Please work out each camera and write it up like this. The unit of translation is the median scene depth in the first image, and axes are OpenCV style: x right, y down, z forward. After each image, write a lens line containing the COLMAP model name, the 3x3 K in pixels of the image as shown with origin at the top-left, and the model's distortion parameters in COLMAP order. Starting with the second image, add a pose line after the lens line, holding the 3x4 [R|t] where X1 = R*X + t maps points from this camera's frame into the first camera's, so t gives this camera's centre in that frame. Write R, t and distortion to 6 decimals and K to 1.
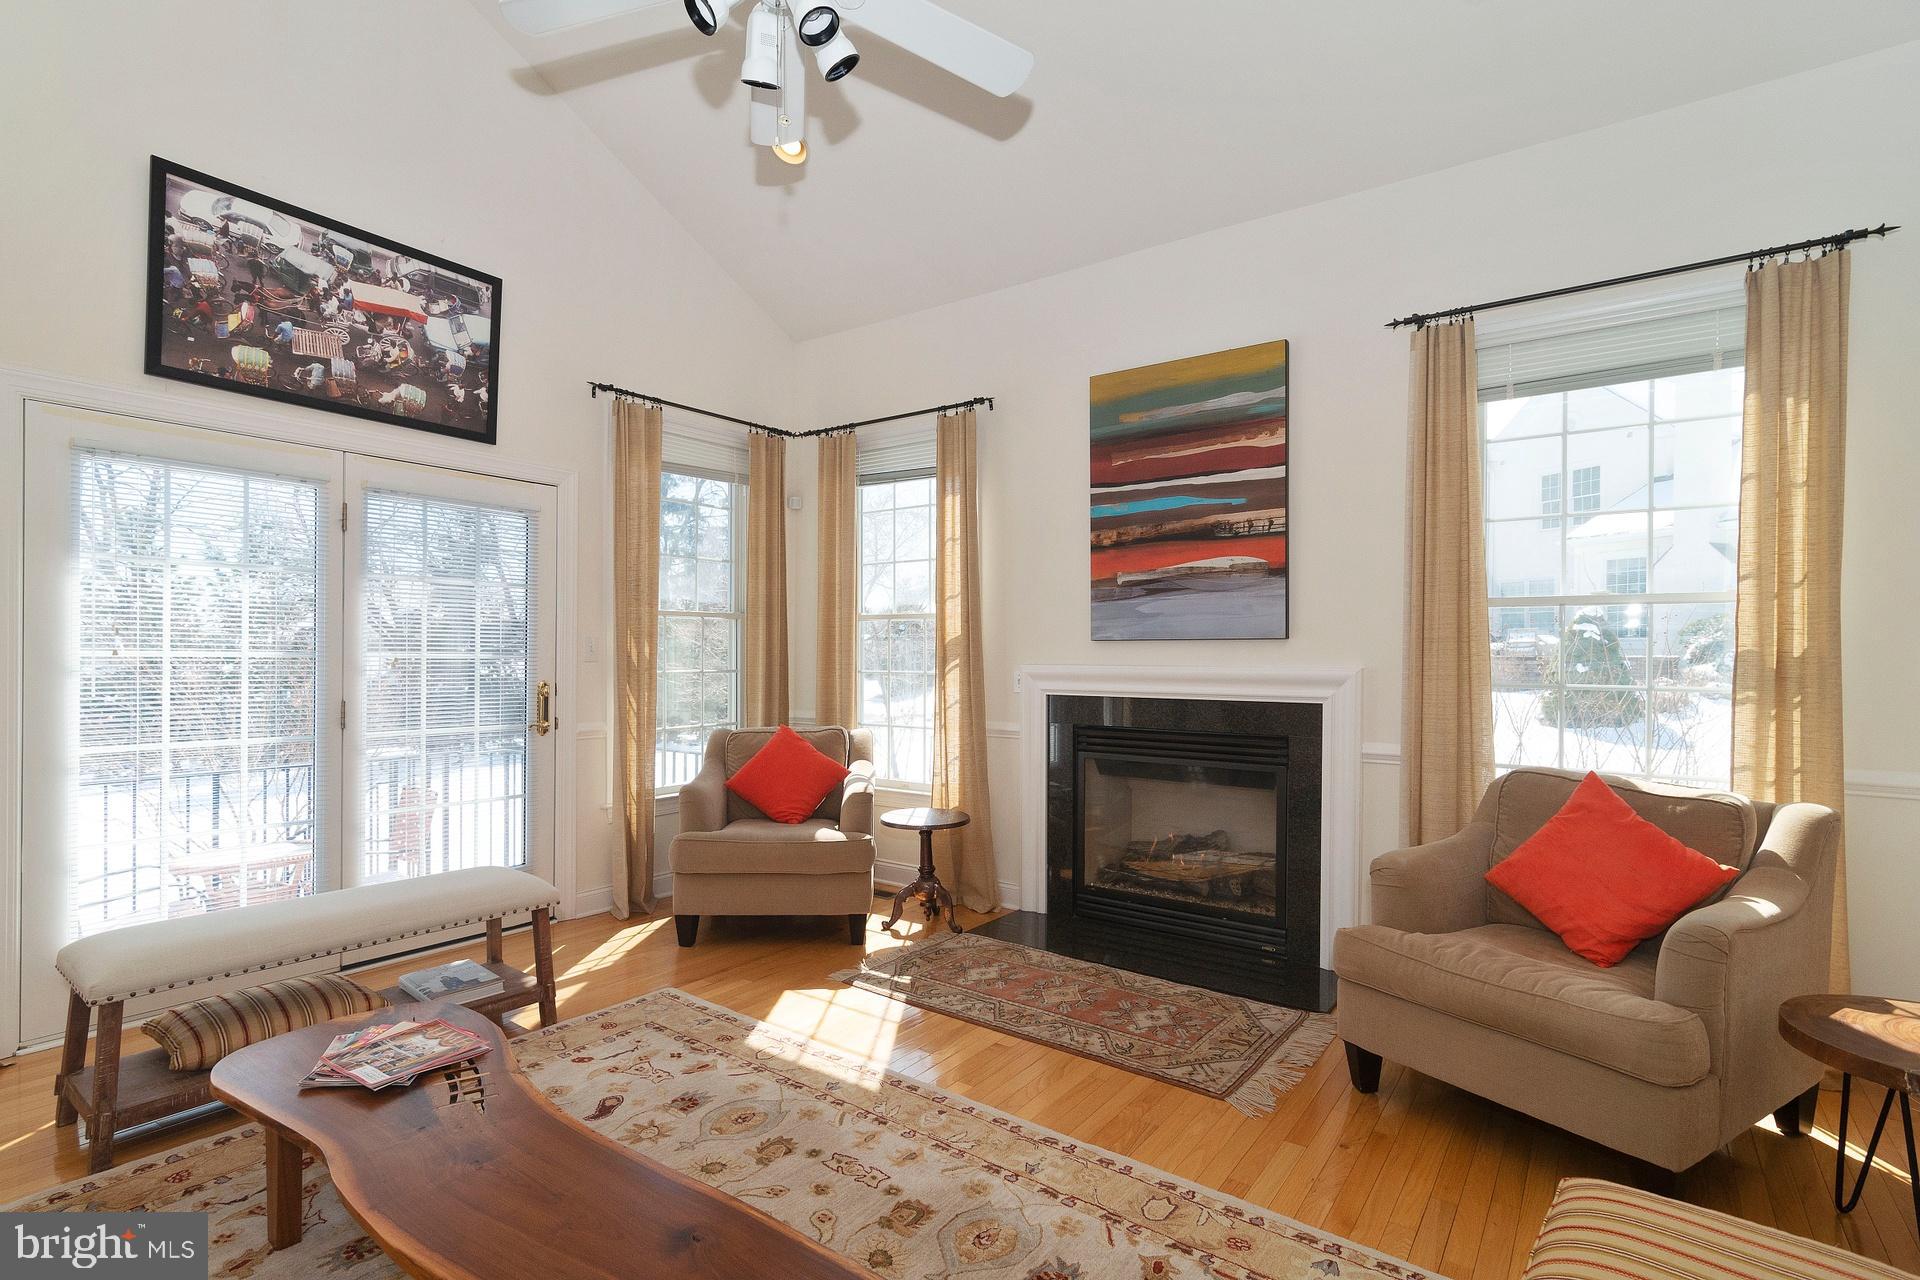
lens RADIAL K [[938.8, 0, 945.1], [0, 938.8, 626.3], [0, 0, 1]] dist [-0.003913, 0.003673]
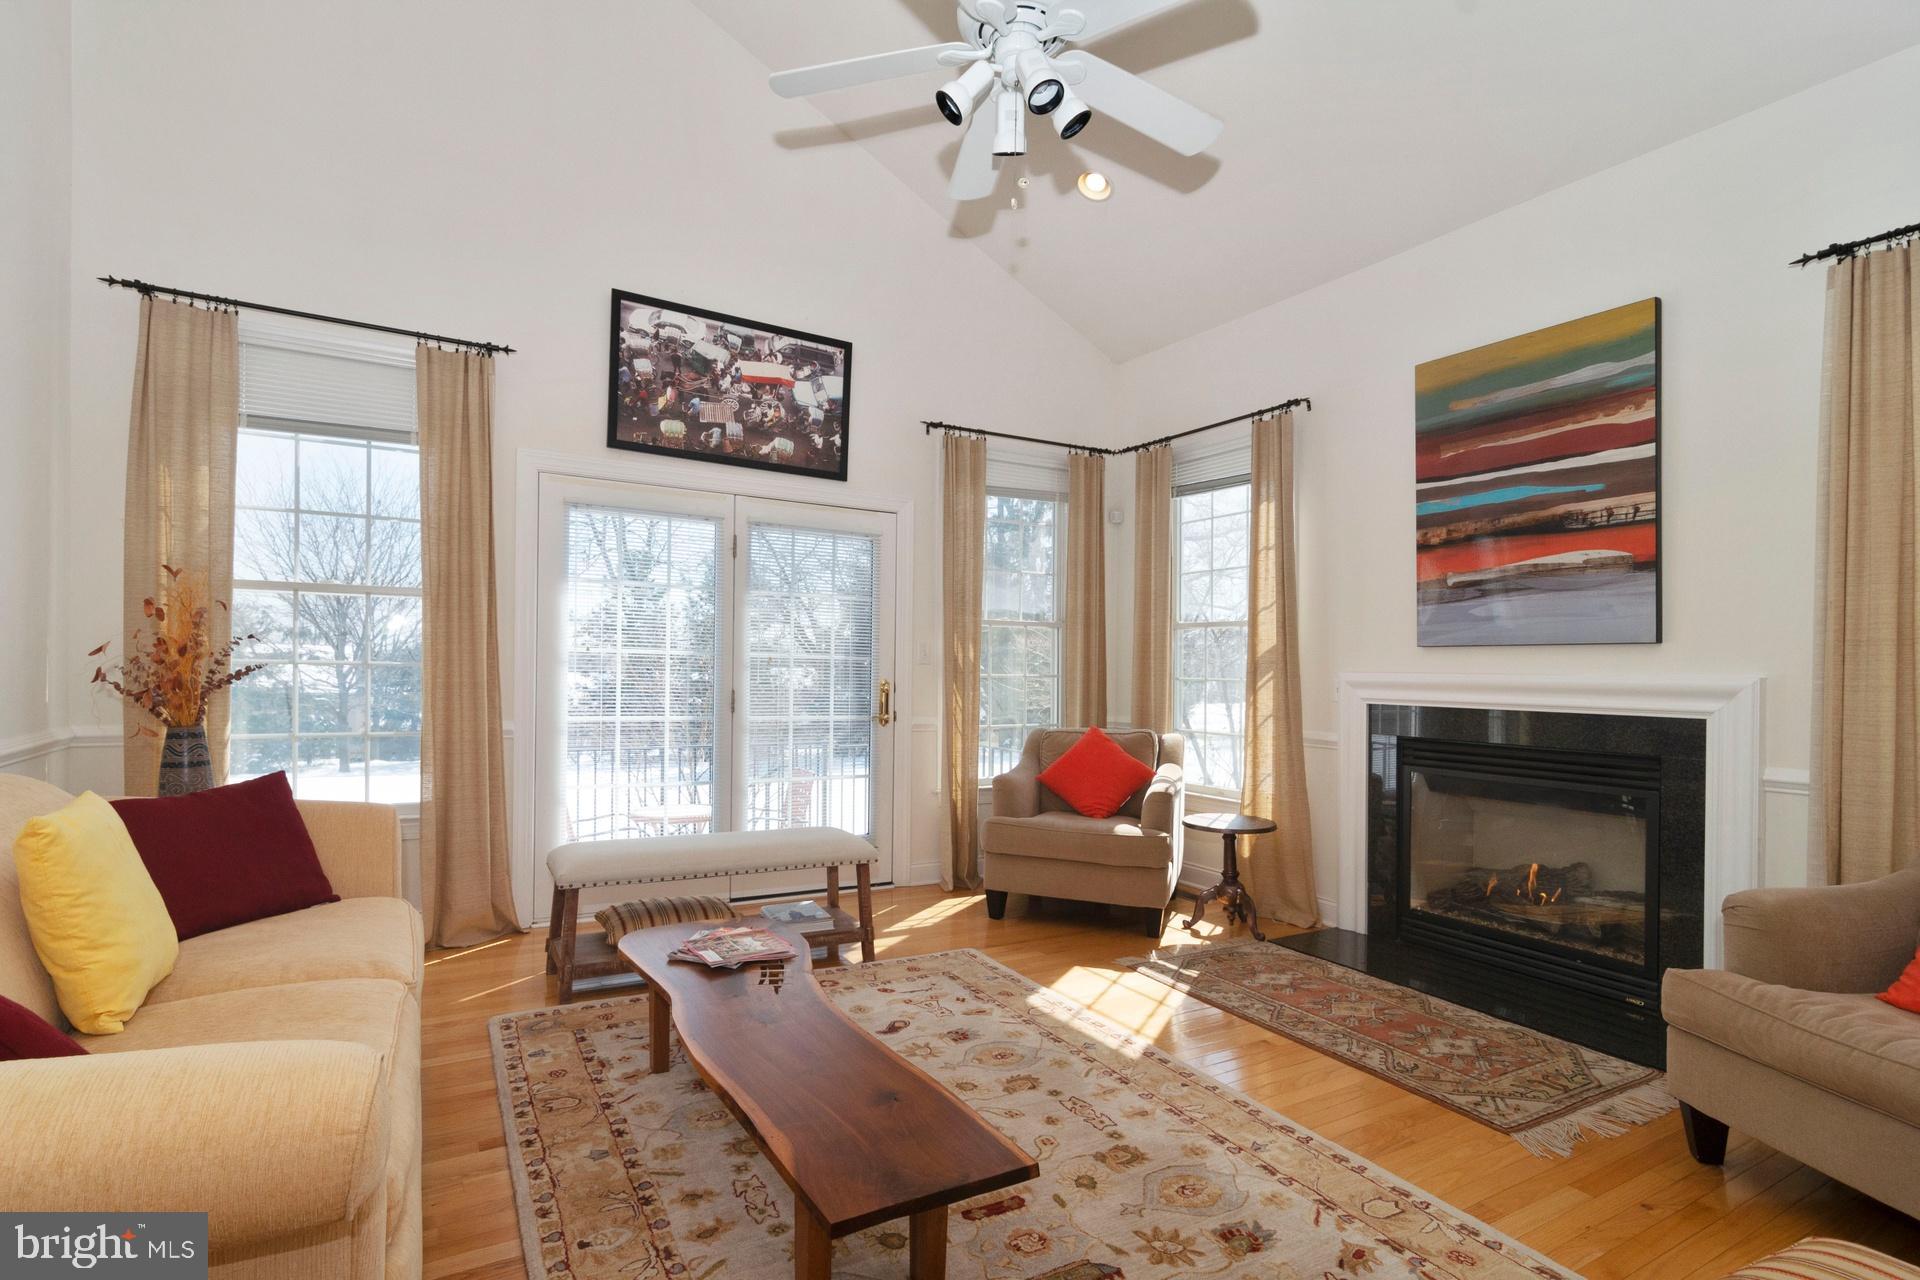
lens RADIAL K [[938.8, 0, 945.5], [0, 938.8, 634.6], [0, 0, 1]] dist [-0.003913, 0.003673]
pose [[0.919692, -0.004422, -0.392615, 0.112045], [0.000245, 0.999943, -0.010687, 0.015928], [0.392640, 0.009733, 0.919641, -0.053594]]
